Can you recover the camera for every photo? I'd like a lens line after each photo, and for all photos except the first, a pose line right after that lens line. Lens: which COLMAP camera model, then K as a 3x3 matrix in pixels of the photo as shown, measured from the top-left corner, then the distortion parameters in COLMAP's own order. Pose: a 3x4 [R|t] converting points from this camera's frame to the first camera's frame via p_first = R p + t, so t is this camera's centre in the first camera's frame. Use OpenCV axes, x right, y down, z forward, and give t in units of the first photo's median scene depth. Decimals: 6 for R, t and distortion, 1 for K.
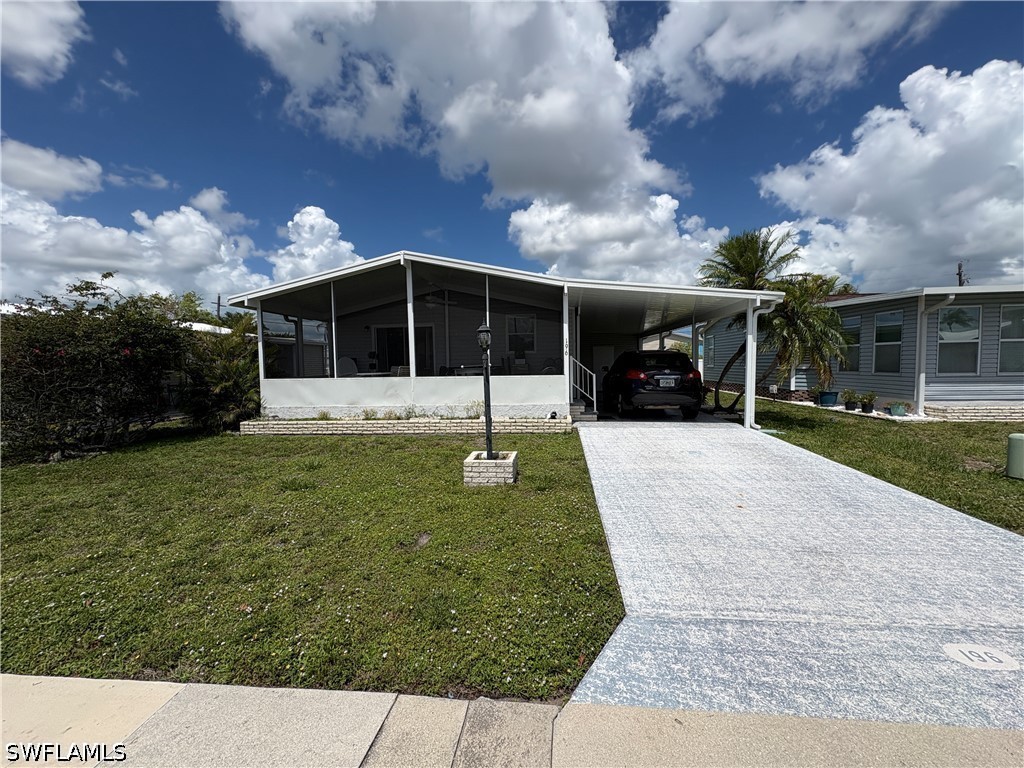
lens RADIAL K [[405.7, 0, 513.7], [0, 405.7, 387.3], [0, 0, 1]] dist [-0.000201, 0.000136]
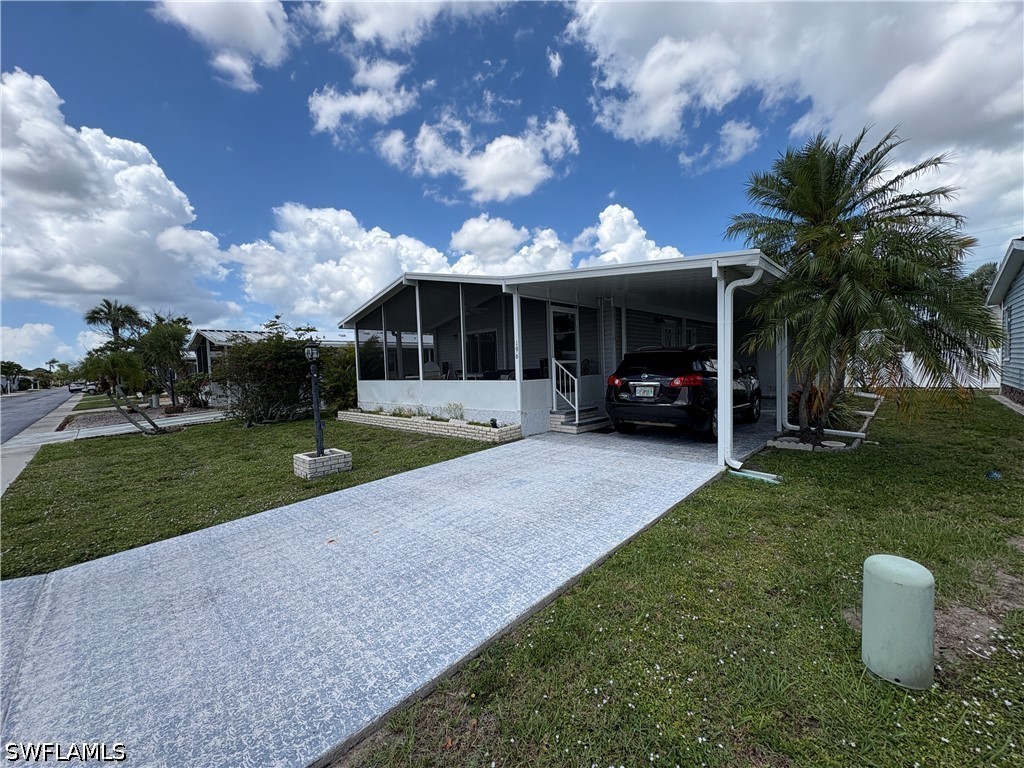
lens RADIAL K [[405.7, 0, 507.3], [0, 405.7, 387.6], [0, 0, 1]] dist [-0.000201, 0.000136]
pose [[0.785551, 0.020517, -0.618457, 0.650763], [-0.012890, 0.999776, 0.016794, -0.027580], [0.618663, -0.005220, 0.785639, 0.253708]]
